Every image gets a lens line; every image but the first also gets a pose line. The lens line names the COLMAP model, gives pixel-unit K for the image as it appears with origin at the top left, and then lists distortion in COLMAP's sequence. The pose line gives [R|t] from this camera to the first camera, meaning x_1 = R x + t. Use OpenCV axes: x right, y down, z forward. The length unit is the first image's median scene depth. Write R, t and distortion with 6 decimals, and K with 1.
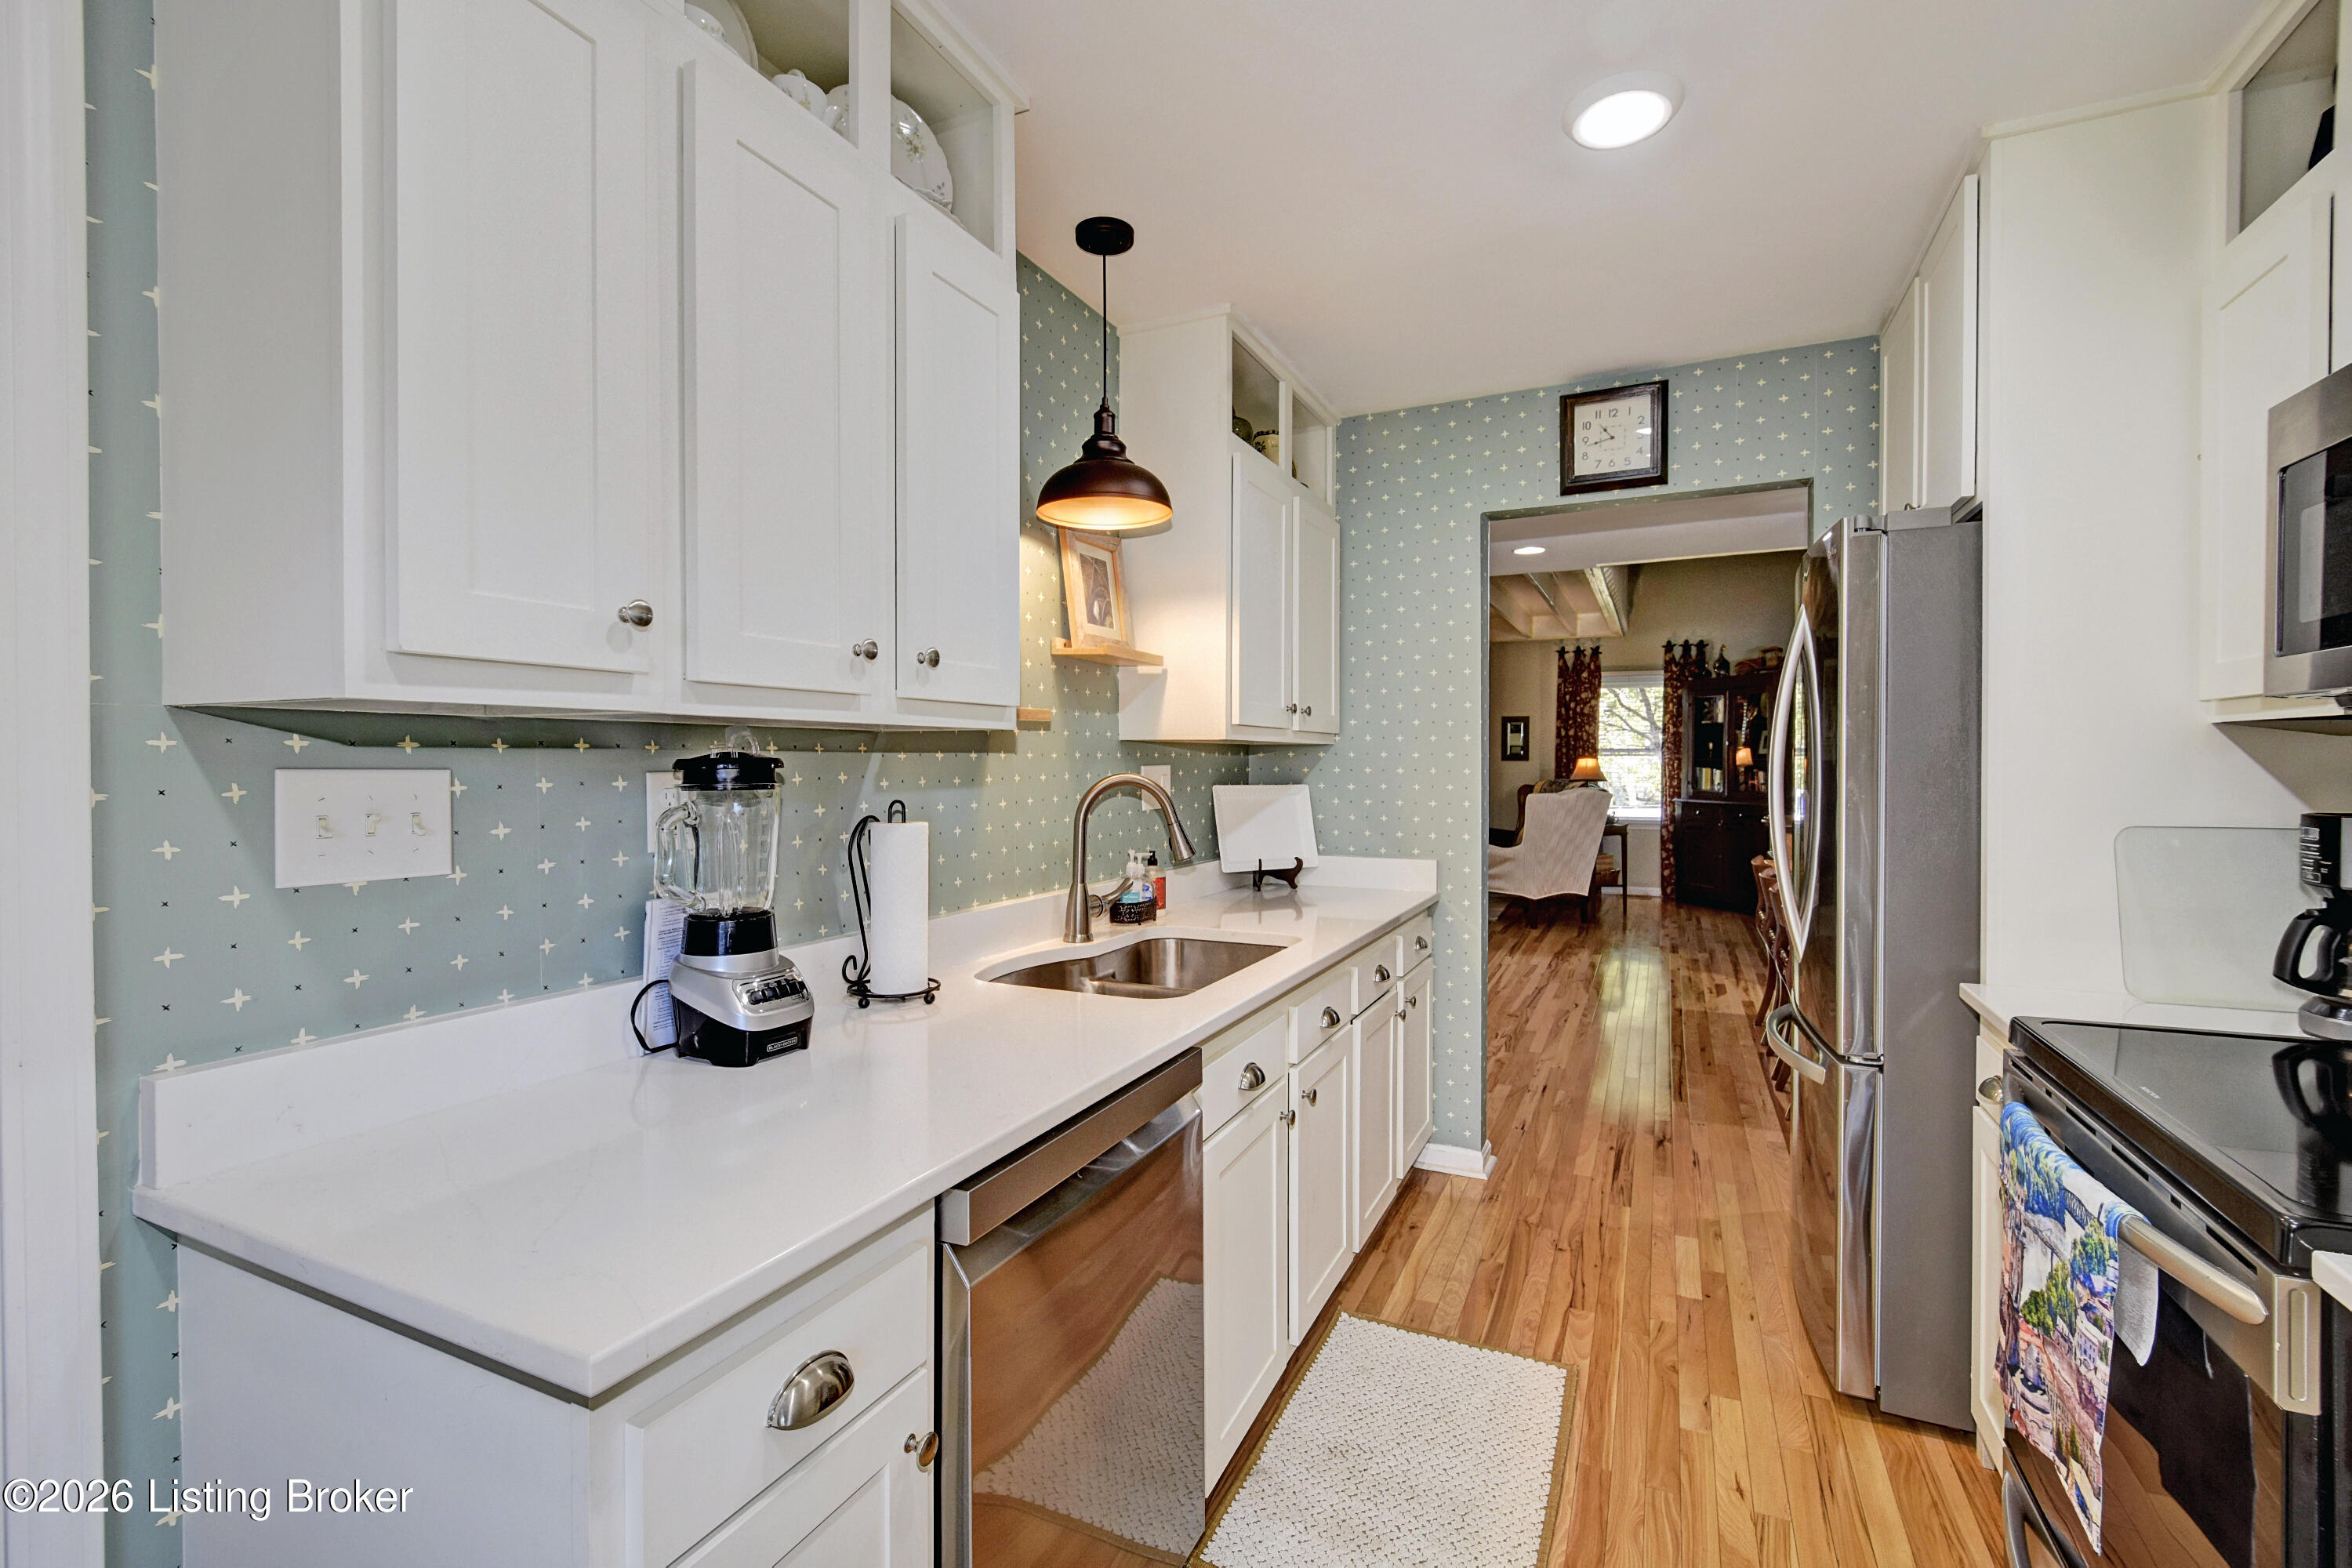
lens RADIAL K [[1025.0, 0, 1184.8], [0, 1025.0, 773.2], [0, 0, 1]] dist [0.000387, -0.002490]
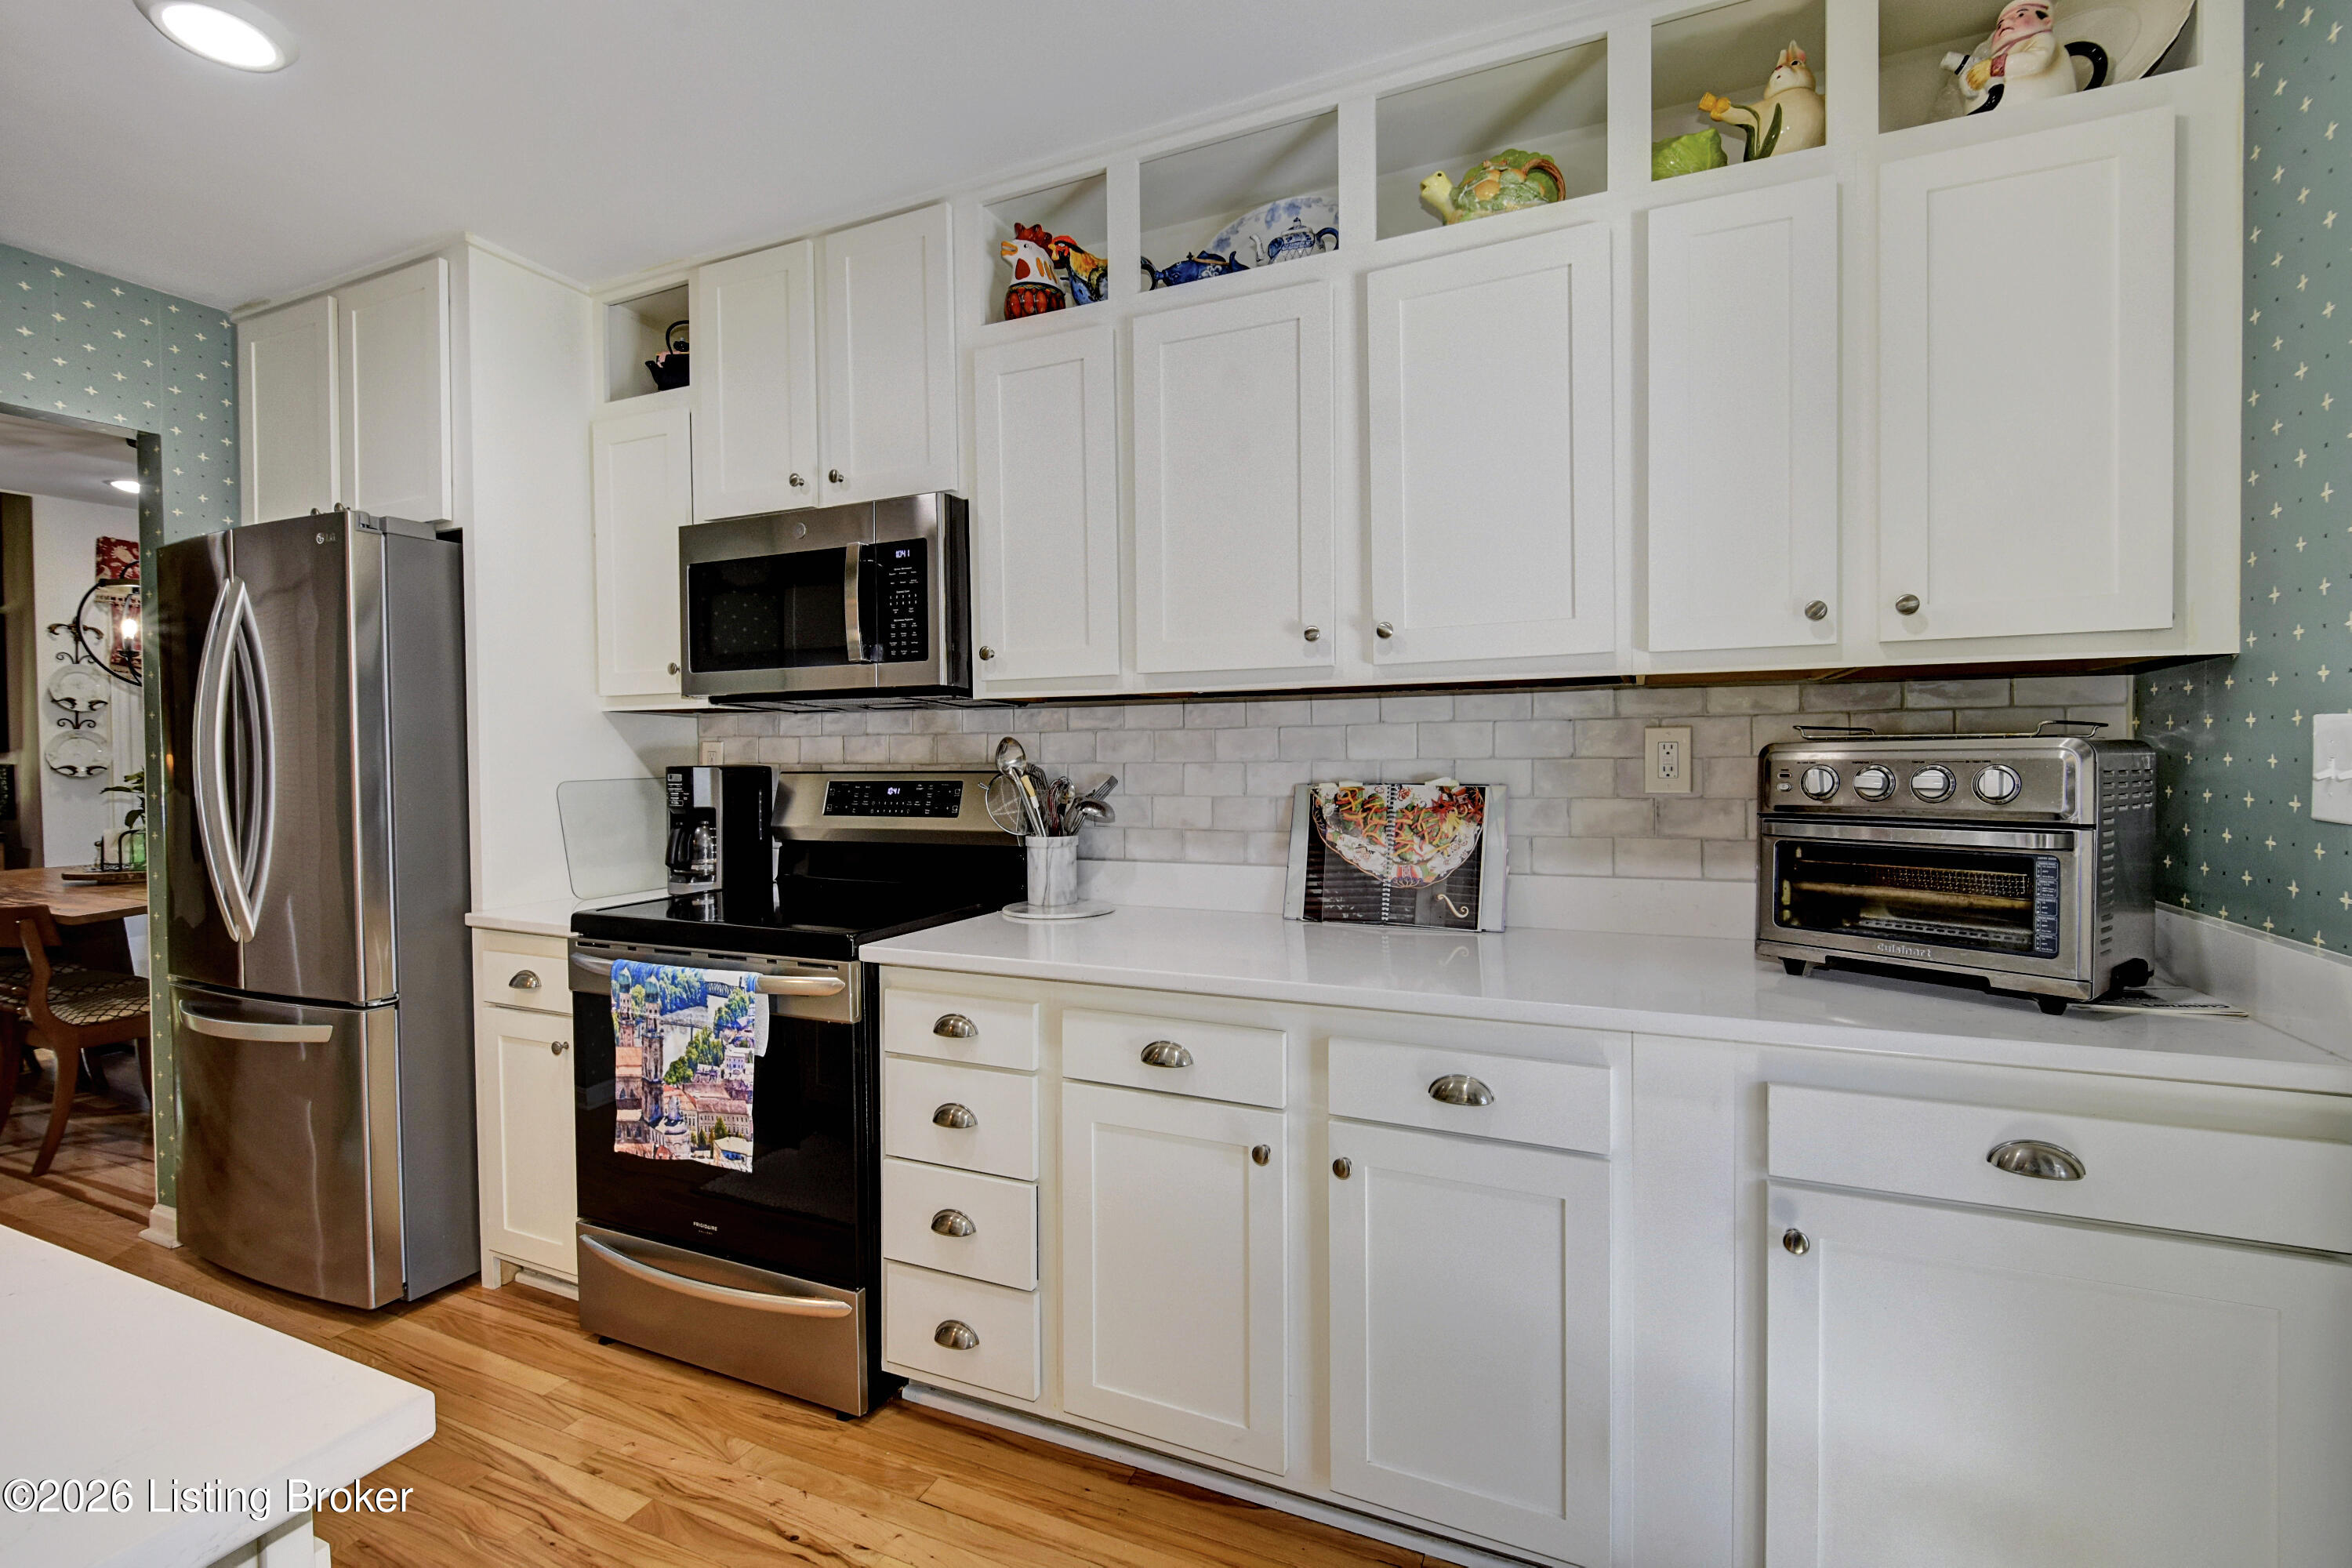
lens RADIAL K [[1025.0, 0, 1181.5], [0, 1025.0, 771.7], [0, 0, 1]] dist [0.000387, -0.002490]
pose [[-0.022366, -0.016815, 0.999608, -0.107520], [0.023608, 0.999571, 0.017342, 0.006936], [-0.999471, 0.023987, -0.021959, 0.033713]]
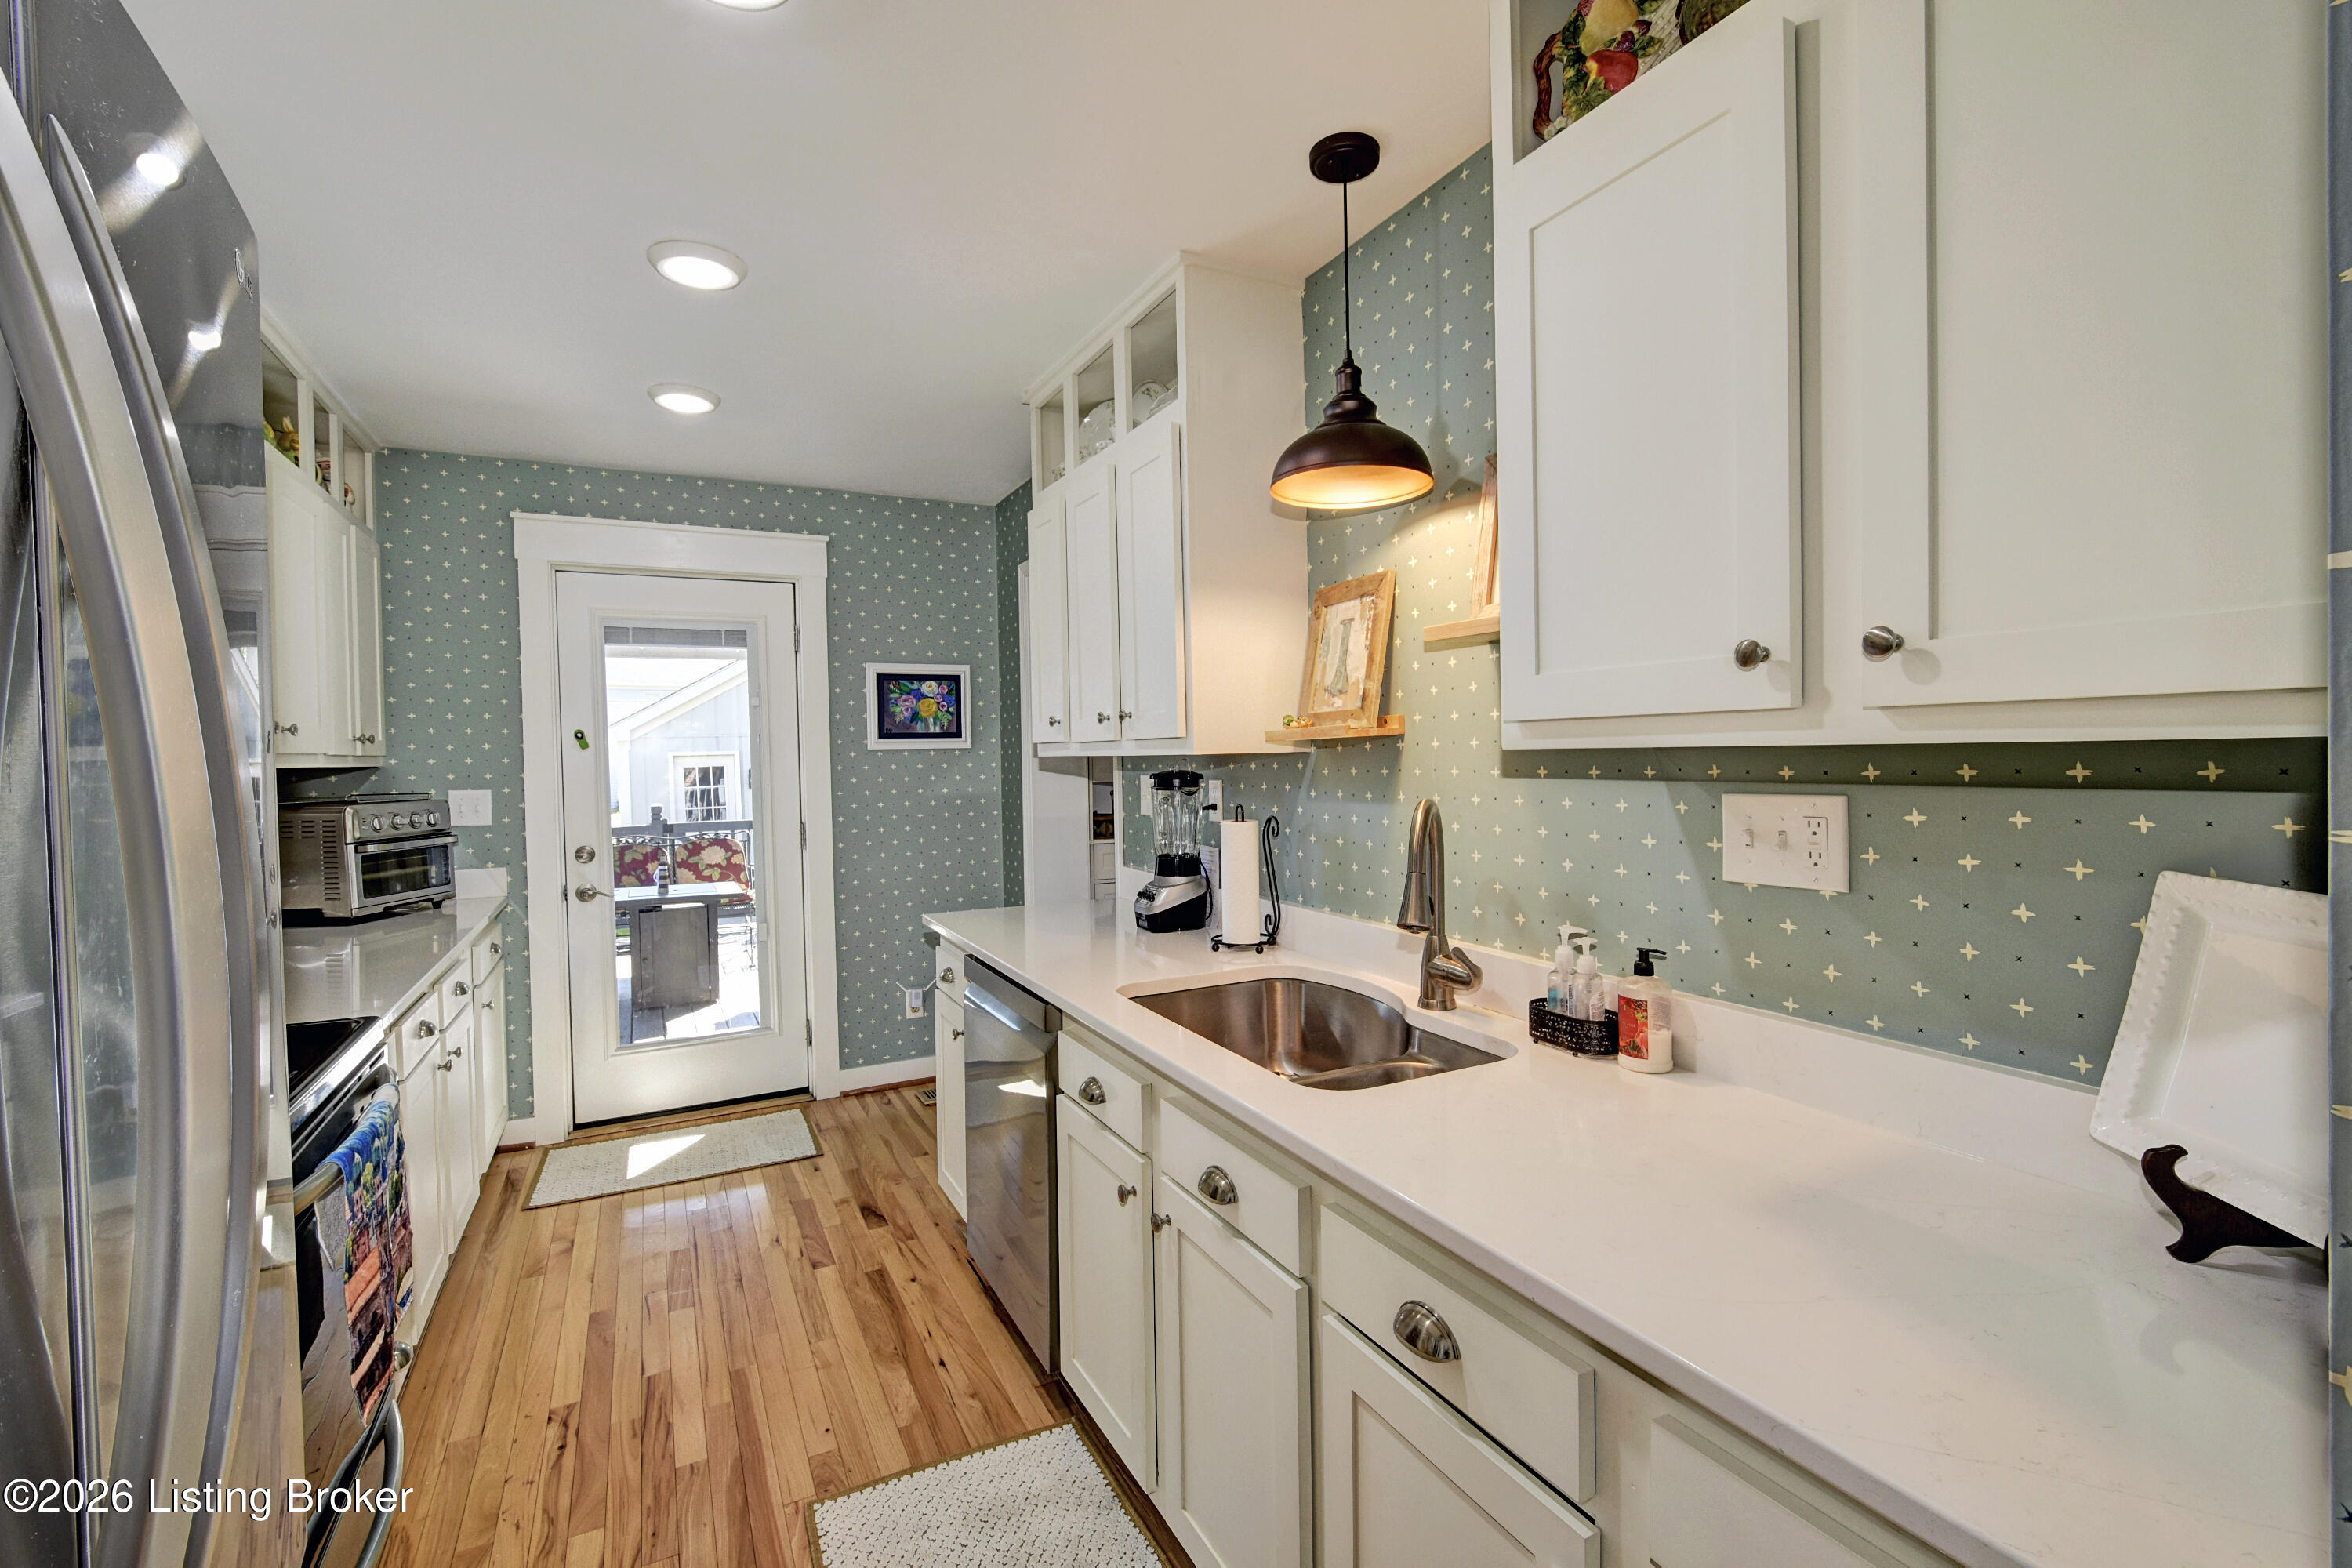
lens RADIAL K [[1025.0, 0, 1180.6], [0, 1025.0, 771.8], [0, 0, 1]] dist [0.000387, -0.002490]
pose [[-0.607847, 0.028146, -0.793555, 0.170428], [0.009602, 0.999559, 0.028098, -0.011335], [0.793996, 0.009460, -0.607849, 0.351419]]
